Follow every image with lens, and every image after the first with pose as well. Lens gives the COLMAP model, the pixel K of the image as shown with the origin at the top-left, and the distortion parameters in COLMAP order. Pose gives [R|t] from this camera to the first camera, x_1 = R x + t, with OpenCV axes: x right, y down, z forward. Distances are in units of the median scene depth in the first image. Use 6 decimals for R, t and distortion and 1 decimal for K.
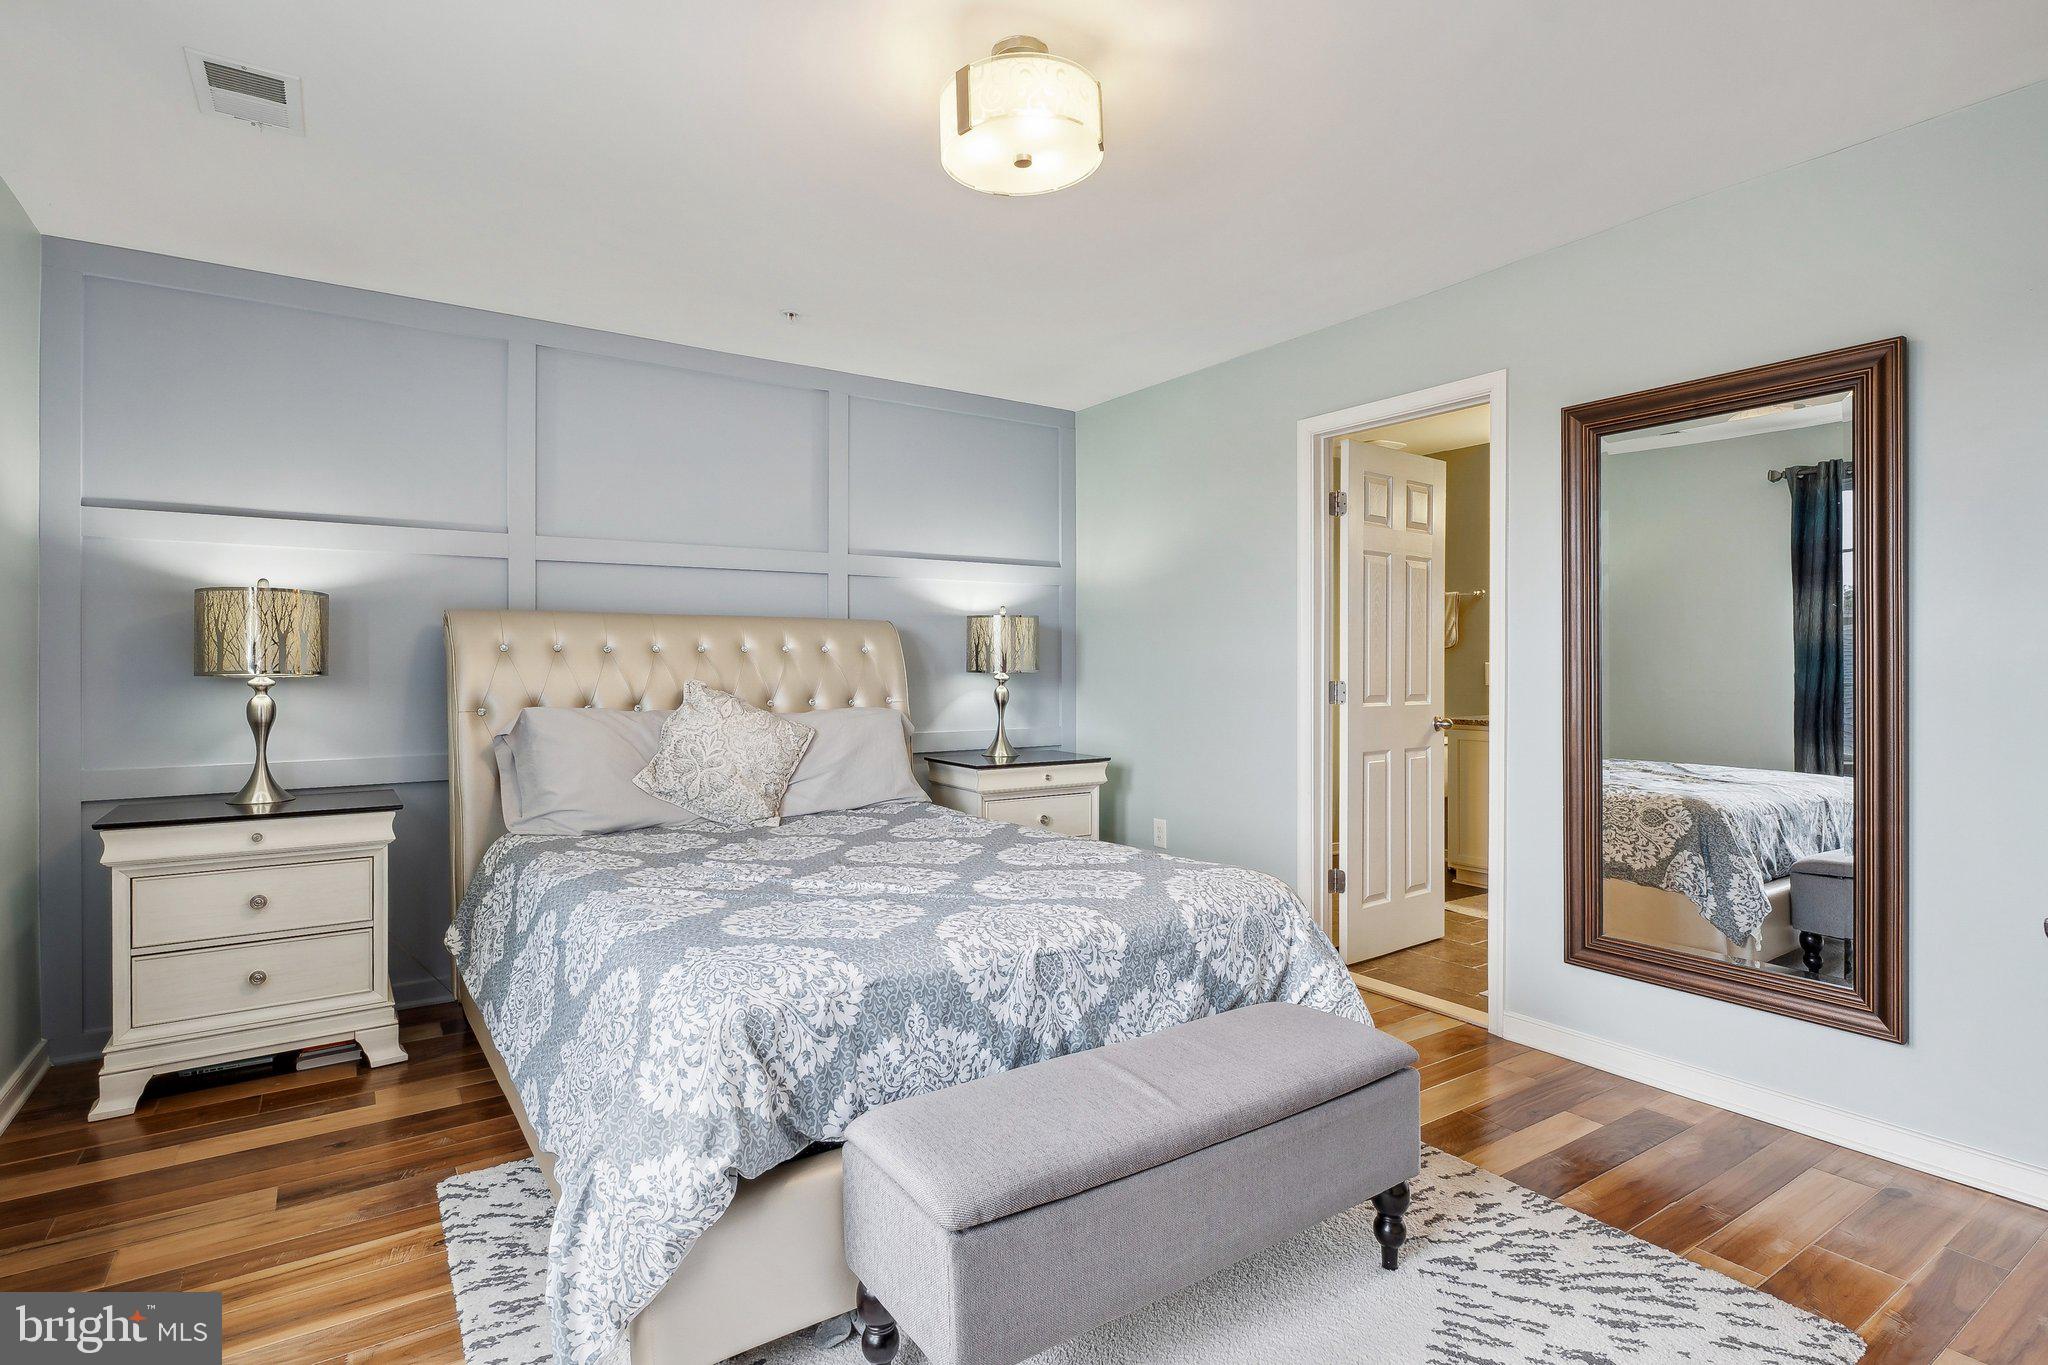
lens RADIAL K [[982.0, 0, 1024.0], [0, 982.0, 682.5], [0, 0, 1]] dist [0.015970, -0.000323]
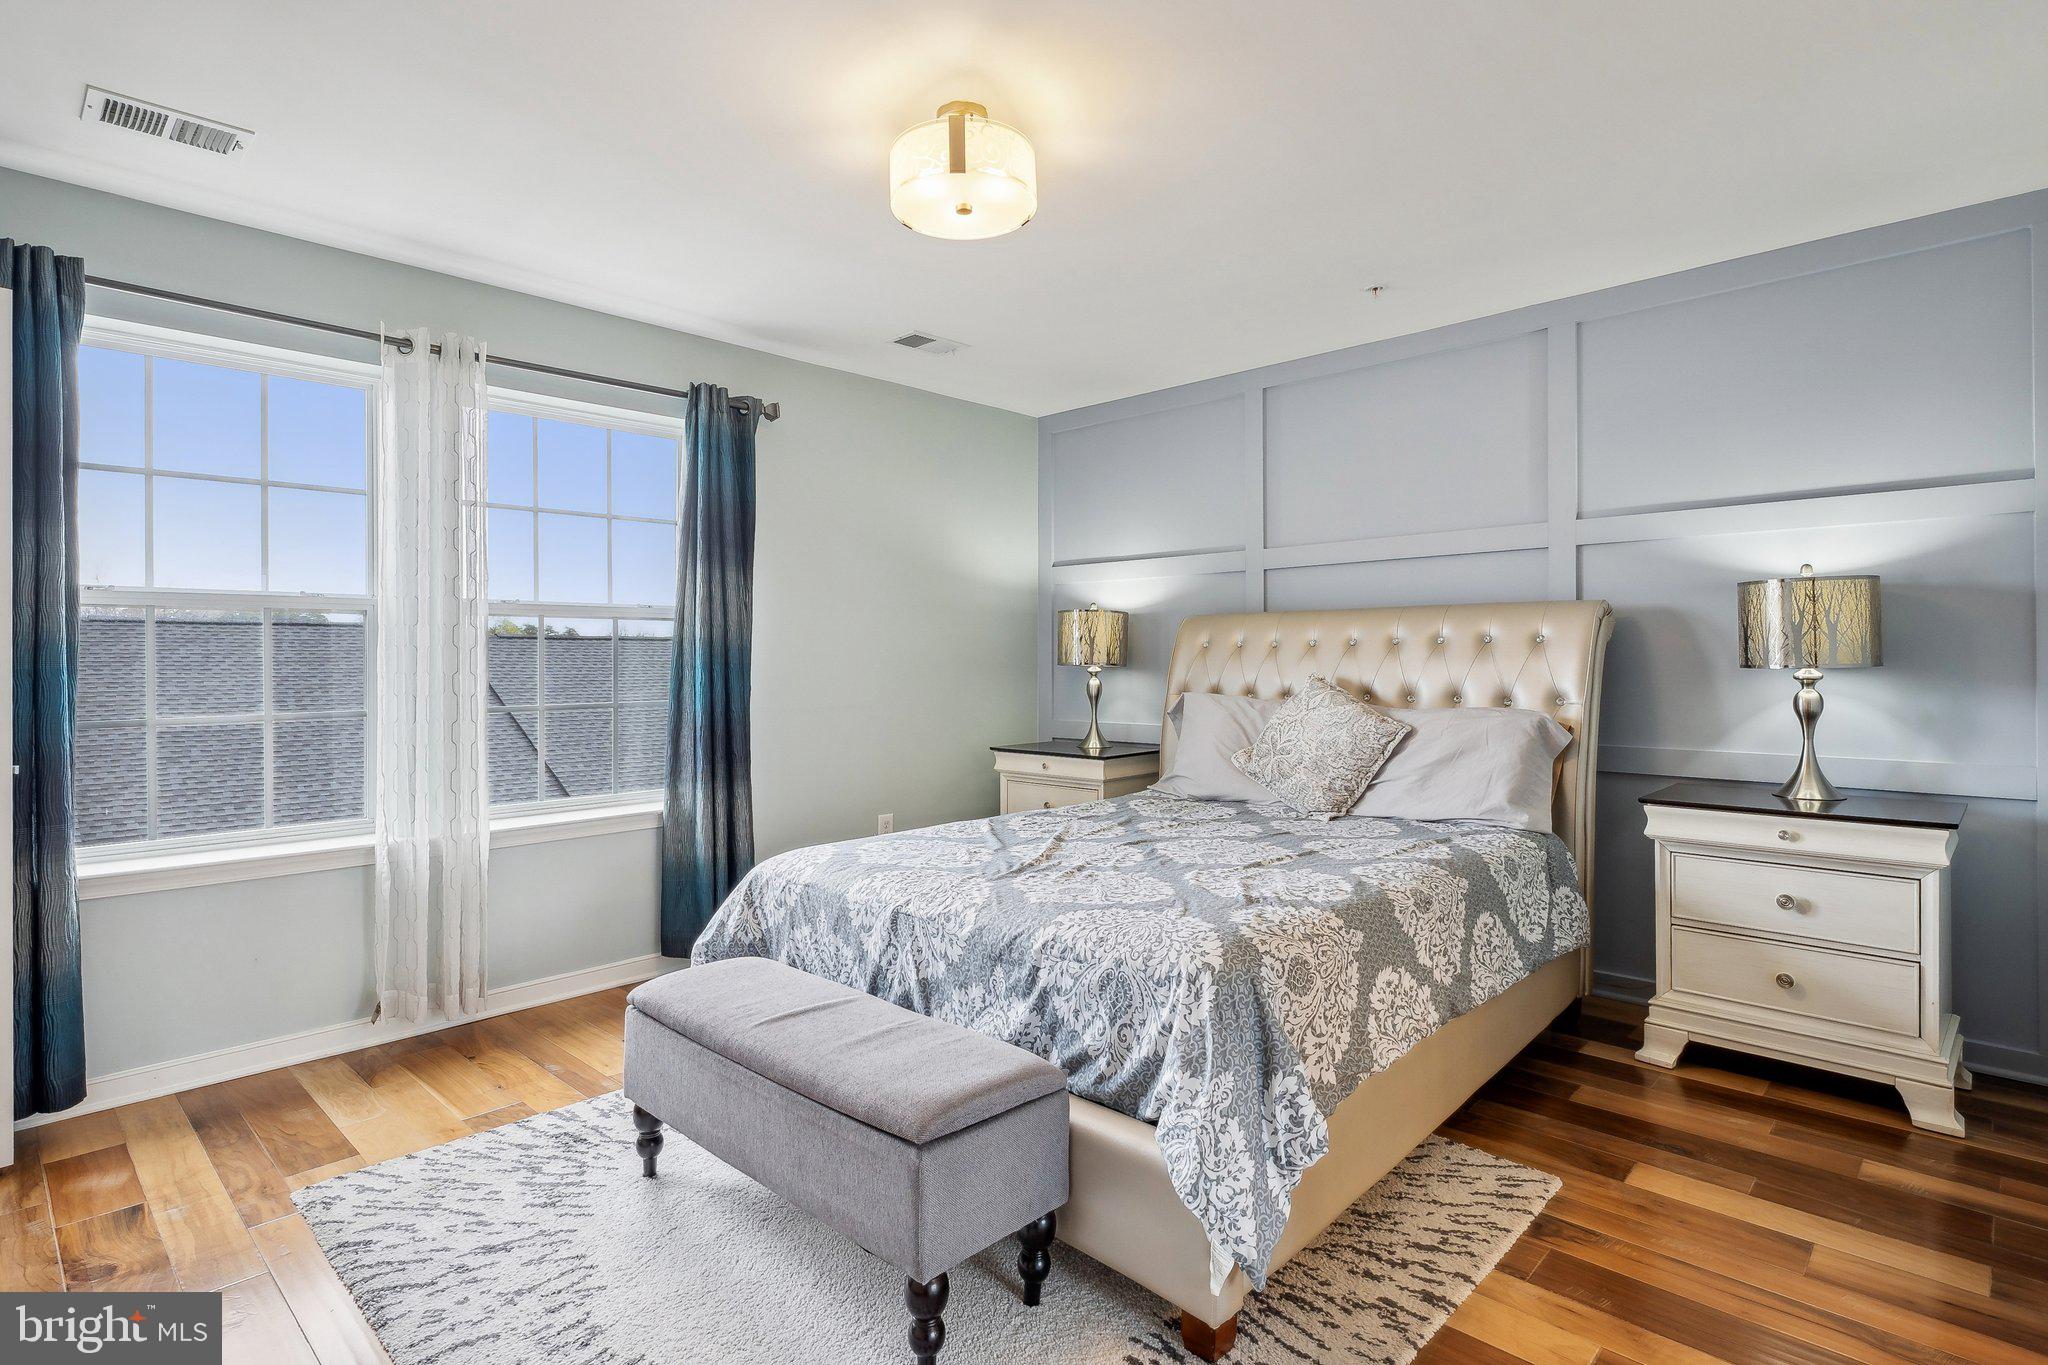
lens RADIAL K [[1045.4, 0, 1020.1], [0, 1045.4, 650.3], [0, 0, 1]] dist [-0.001982, 0.000179]
pose [[0.213229, -0.011969, -0.976929, 0.666746], [-0.010474, 0.999839, -0.014536, -0.005121], [0.976946, 0.013332, 0.213069, 0.469950]]
